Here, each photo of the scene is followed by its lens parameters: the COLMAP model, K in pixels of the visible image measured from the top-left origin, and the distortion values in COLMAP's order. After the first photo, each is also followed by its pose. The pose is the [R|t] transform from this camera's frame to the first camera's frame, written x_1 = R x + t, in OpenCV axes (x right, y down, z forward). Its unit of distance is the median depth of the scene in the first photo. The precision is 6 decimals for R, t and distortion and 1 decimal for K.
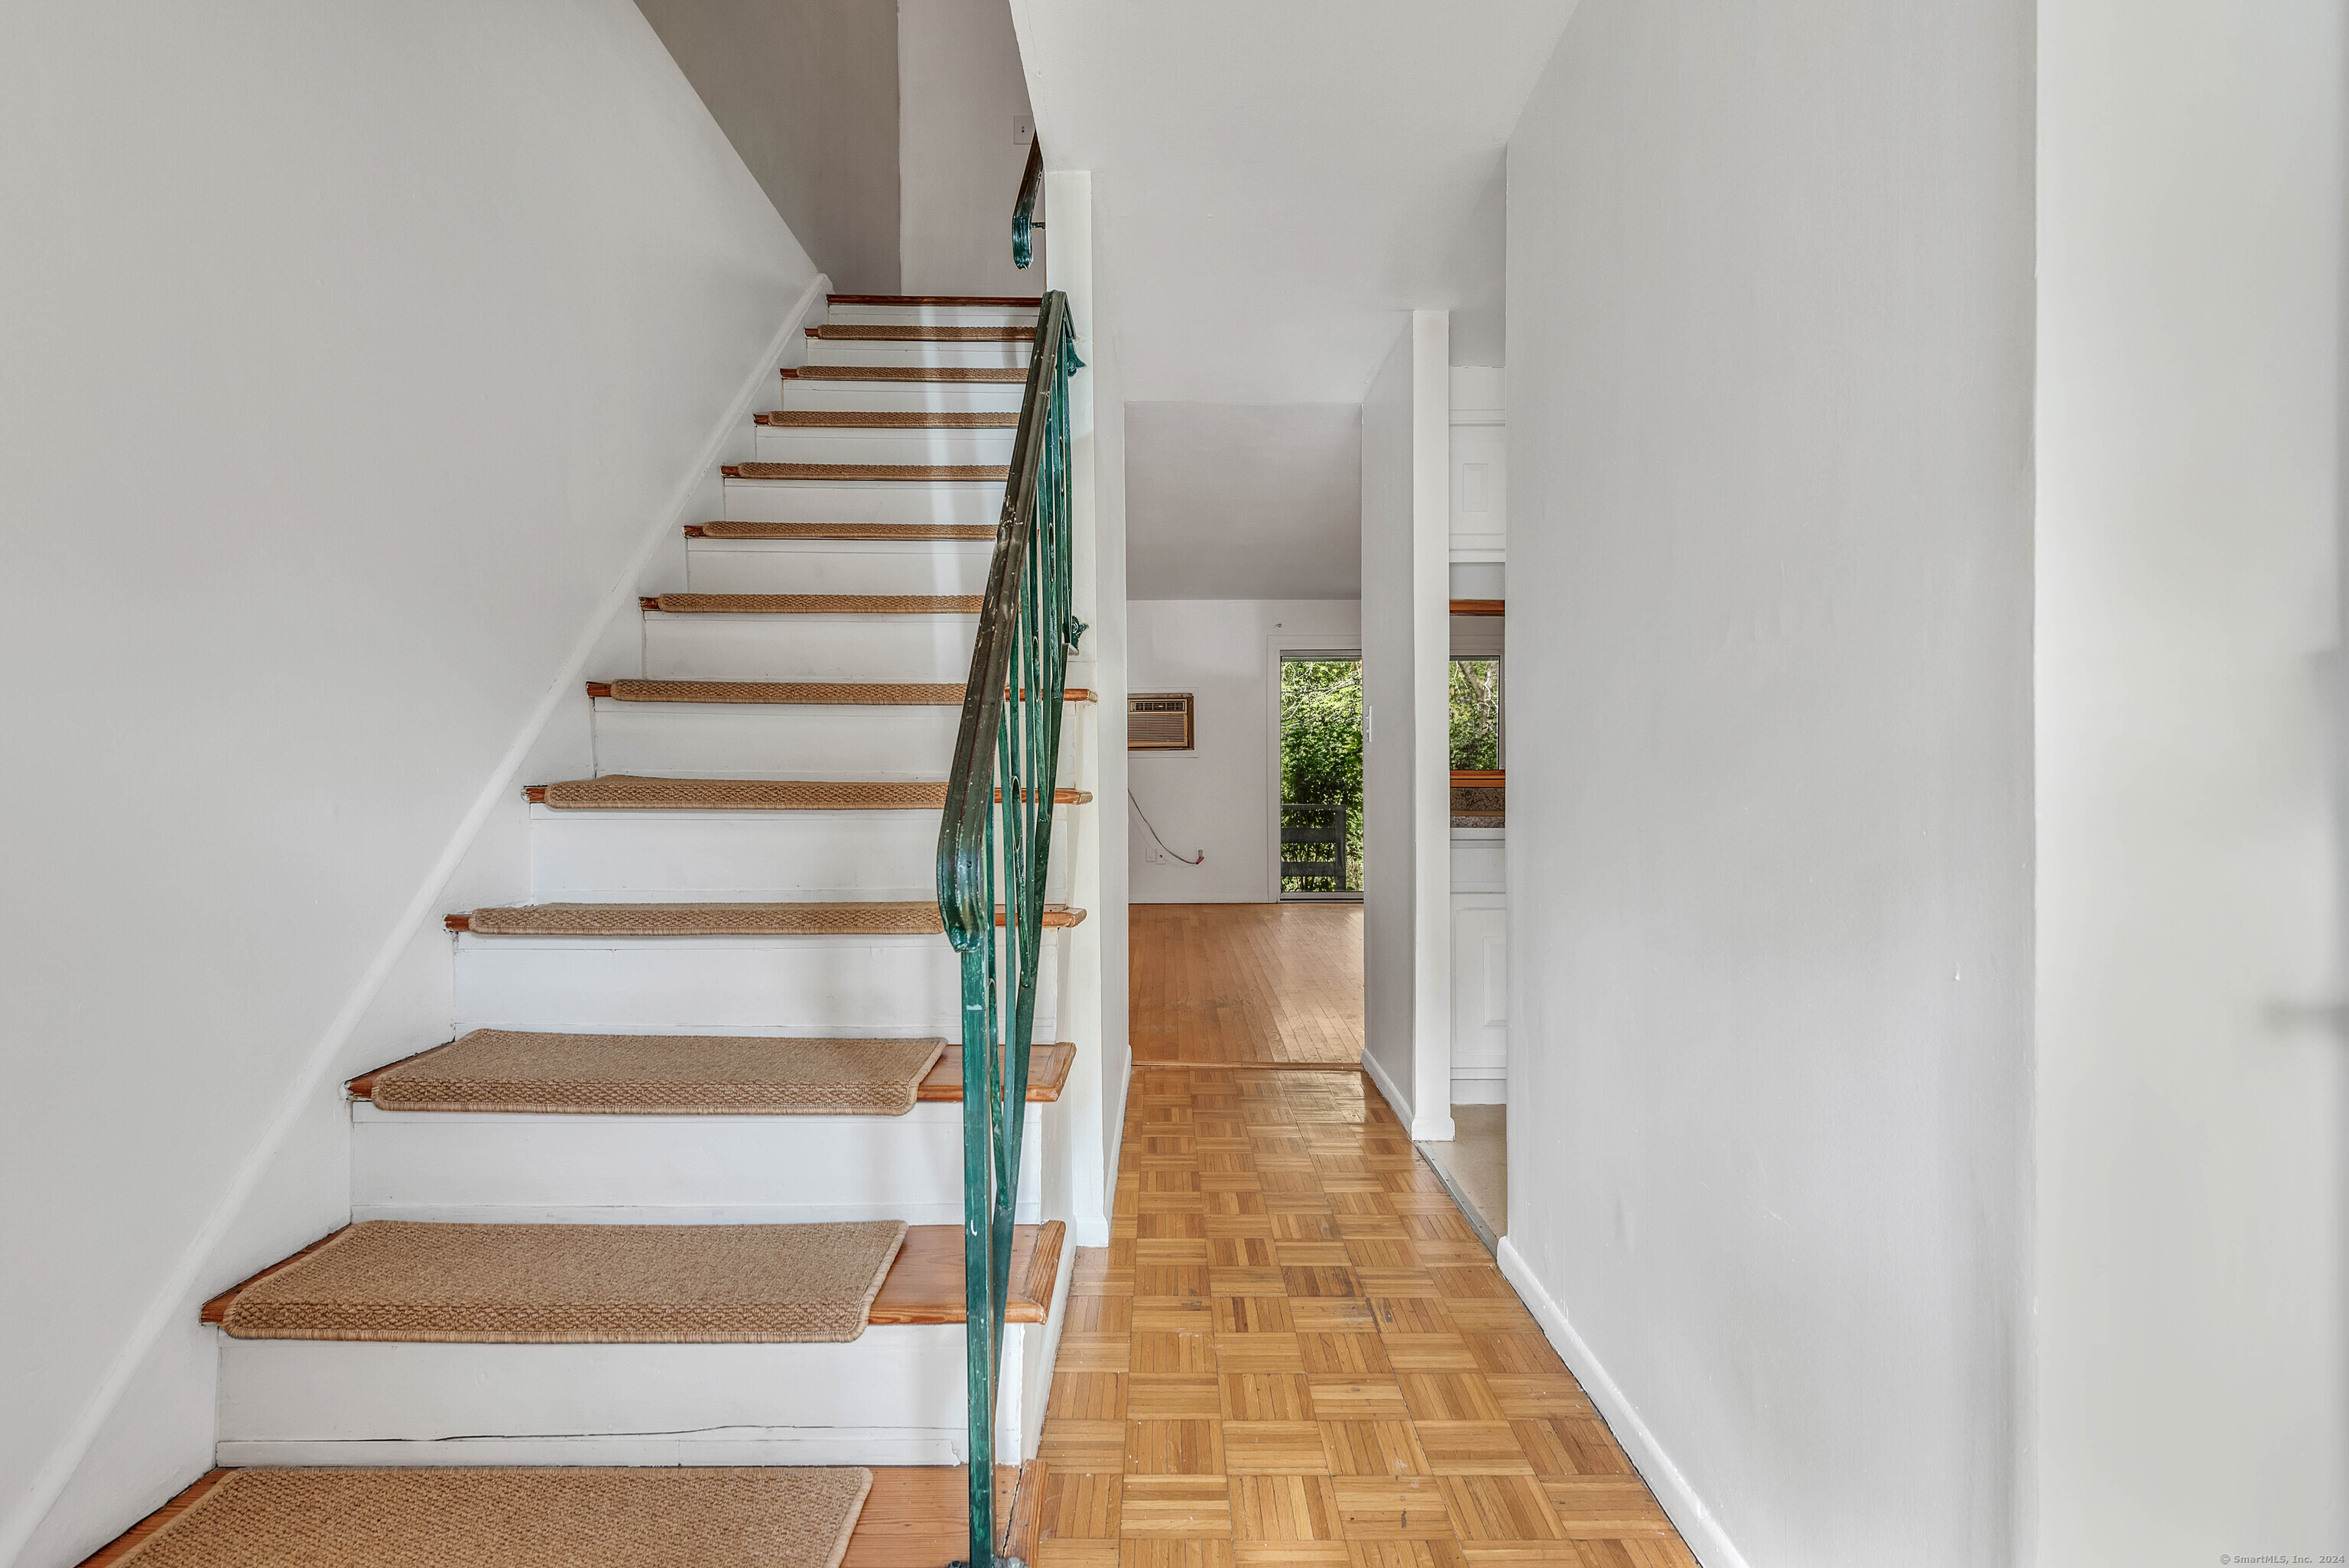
lens RADIAL K [[1282.7, 0, 1174.2], [0, 1282.7, 790.4], [0, 0, 1]] dist [-0.000057, -0.000019]
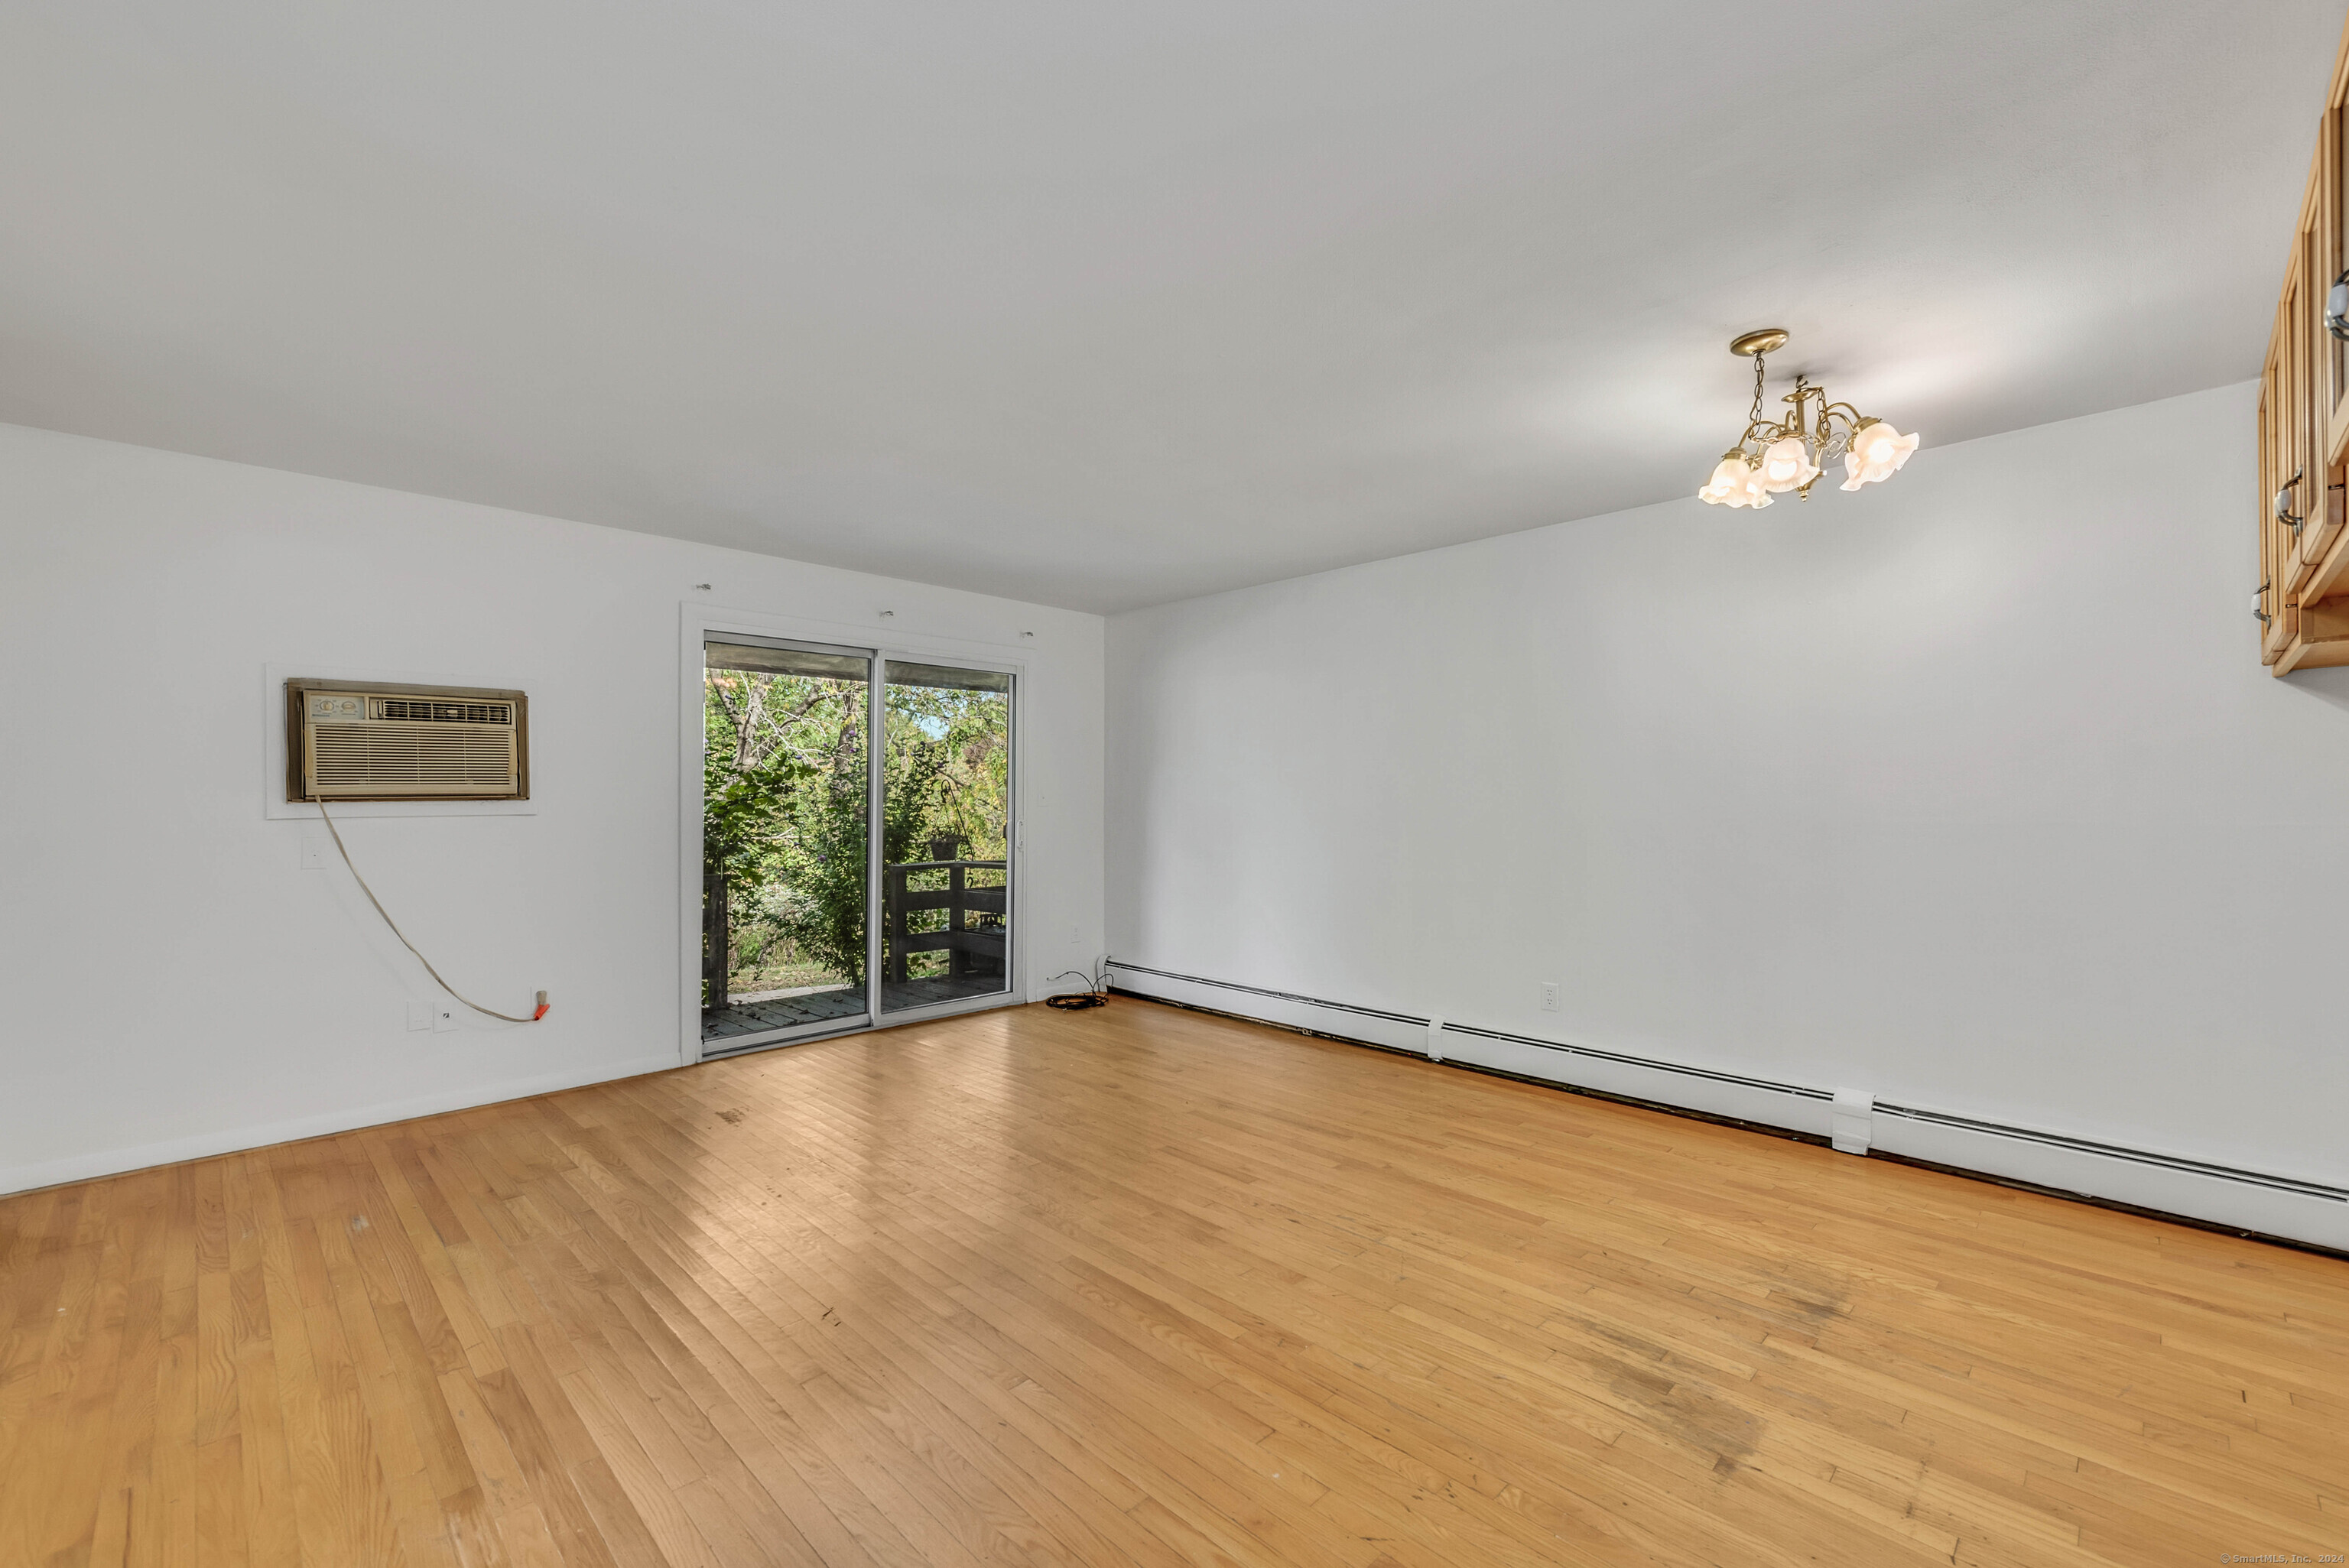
lens RADIAL K [[993.2, 0, 1173.9], [0, 993.2, 794.2], [0, 0, 1]] dist [0.017581, 0.000196]
pose [[0.728336, 0.001611, 0.685218, -0.072654], [0.011636, 0.999824, -0.014719, -0.025345], [-0.685121, 0.018693, 0.728189, 0.531801]]
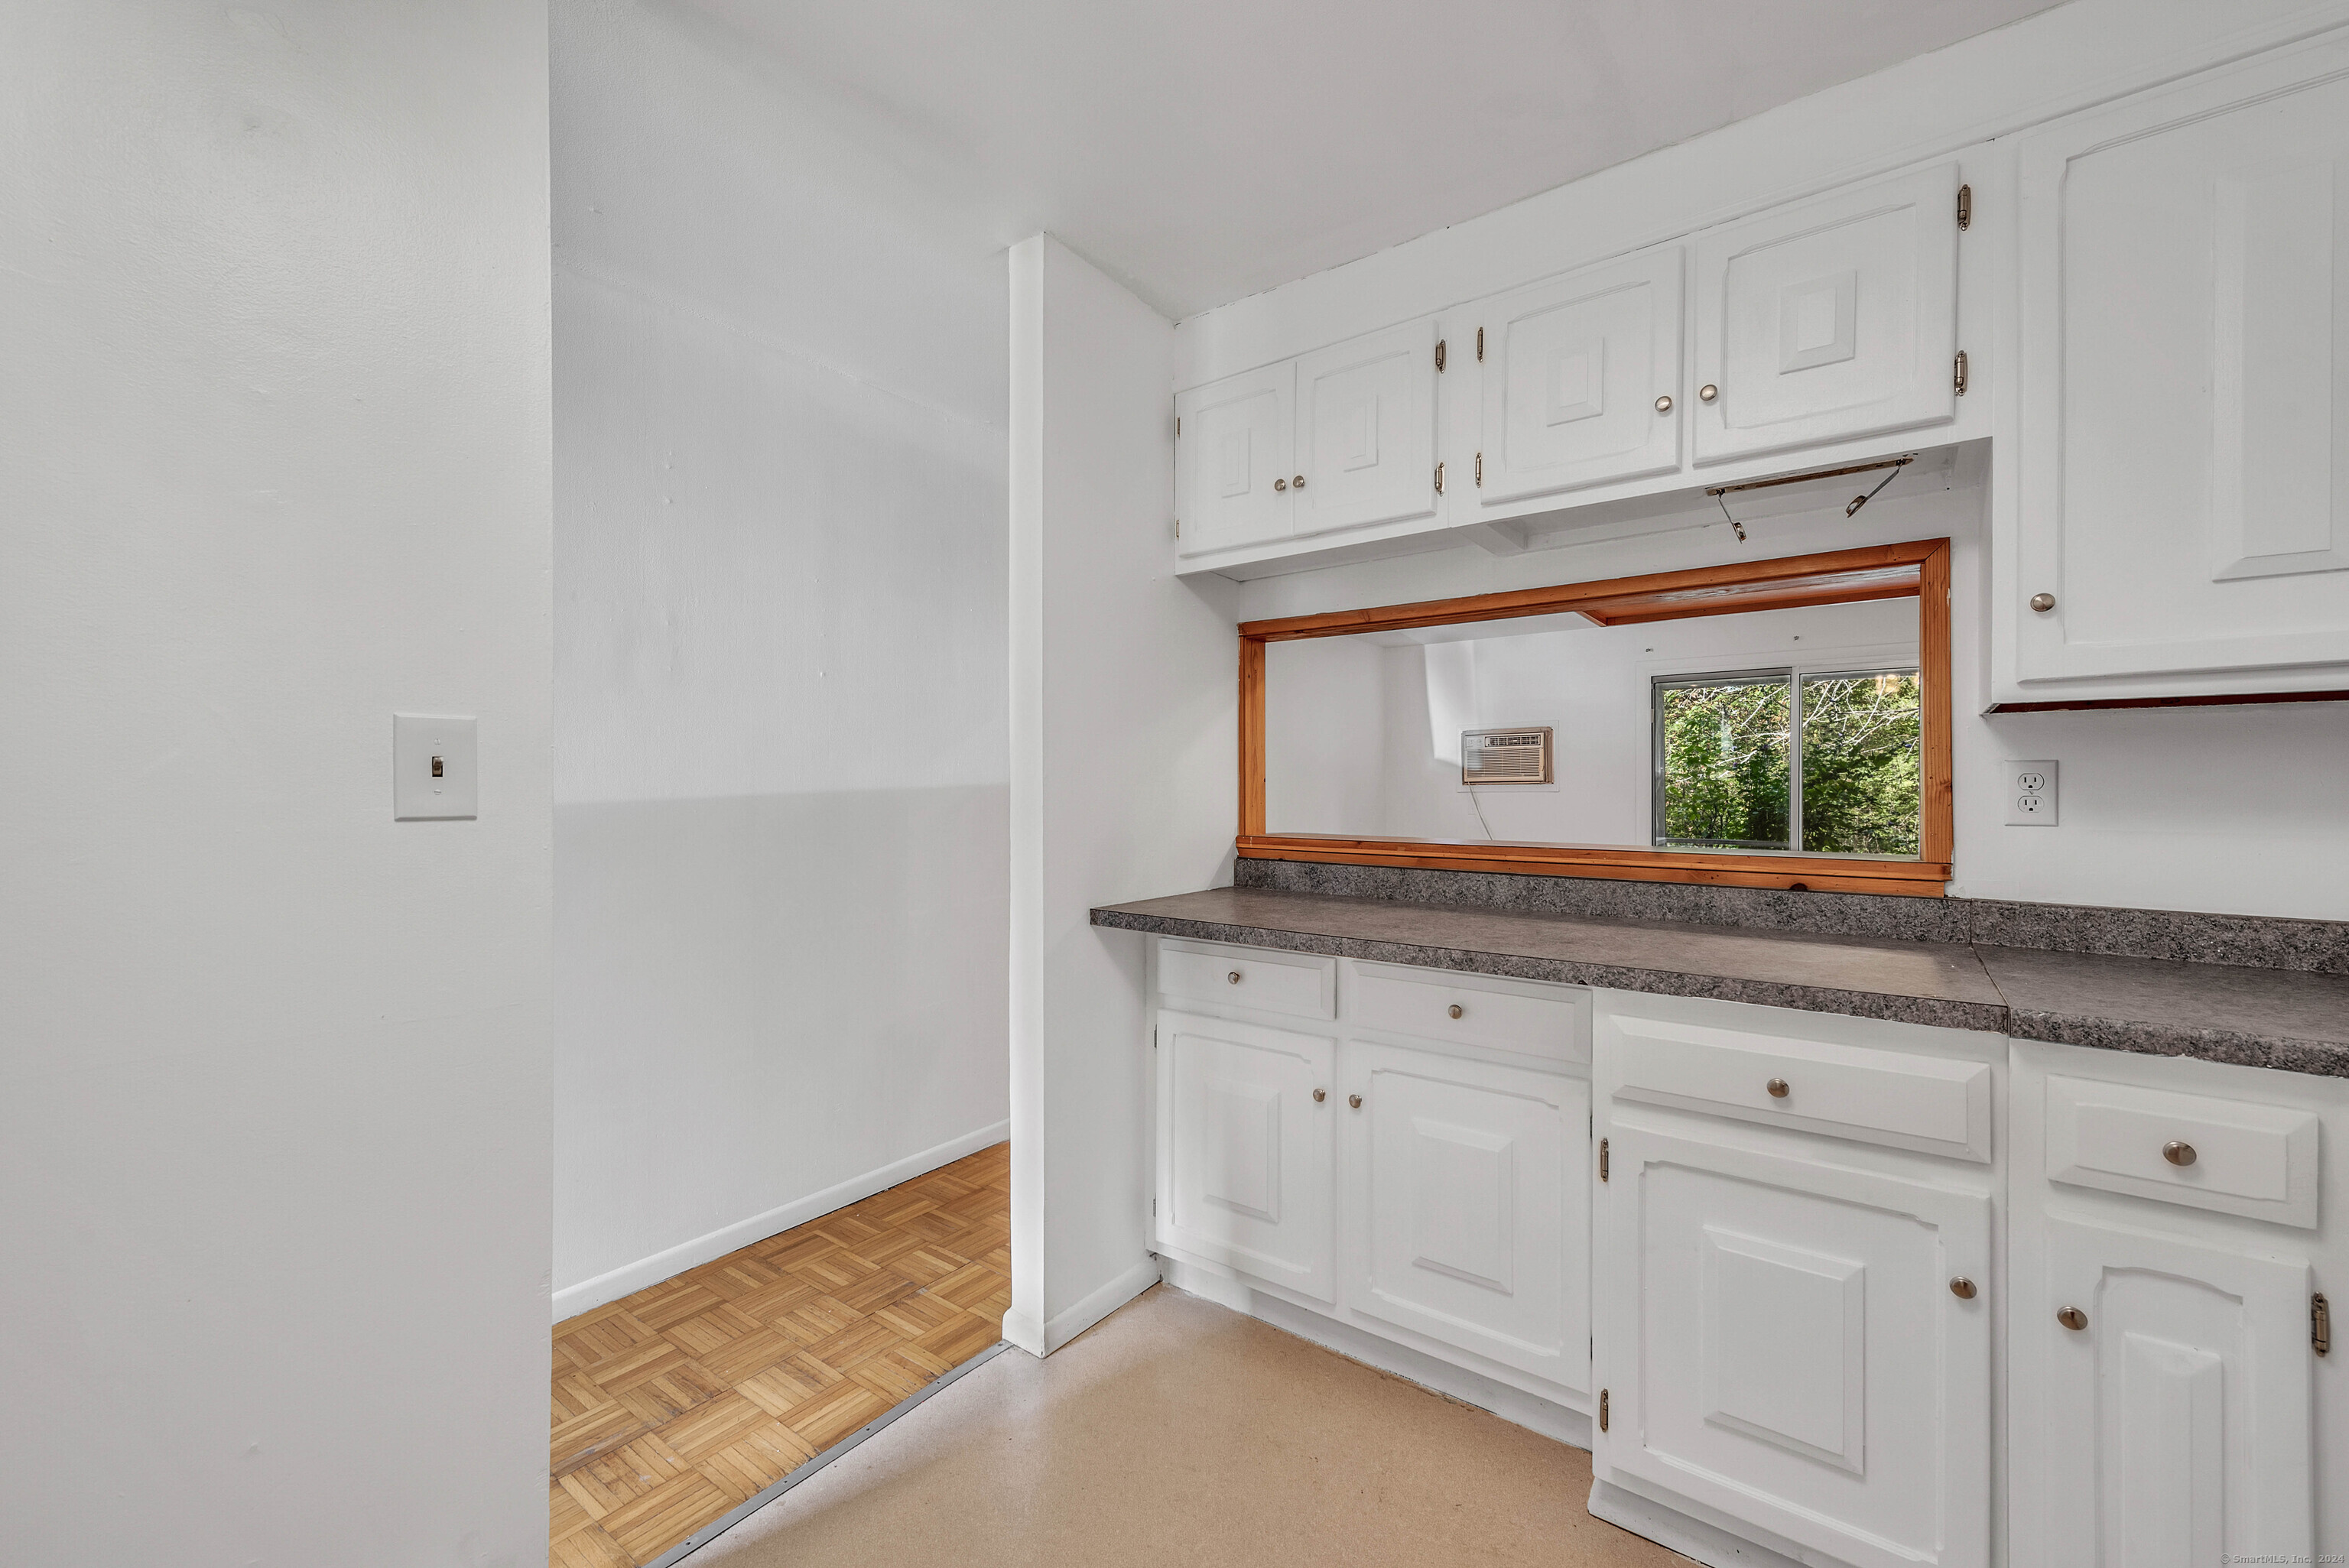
lens RADIAL K [[956.3, 0, 1163.6], [0, 956.3, 782.9], [0, 0, 1]] dist [0.015669, 0.000969]
pose [[0.778462, -0.003269, -0.627683, 0.246491], [-0.008215, 0.999848, -0.015396, -0.018908], [0.627638, 0.017142, 0.778316, 0.244466]]
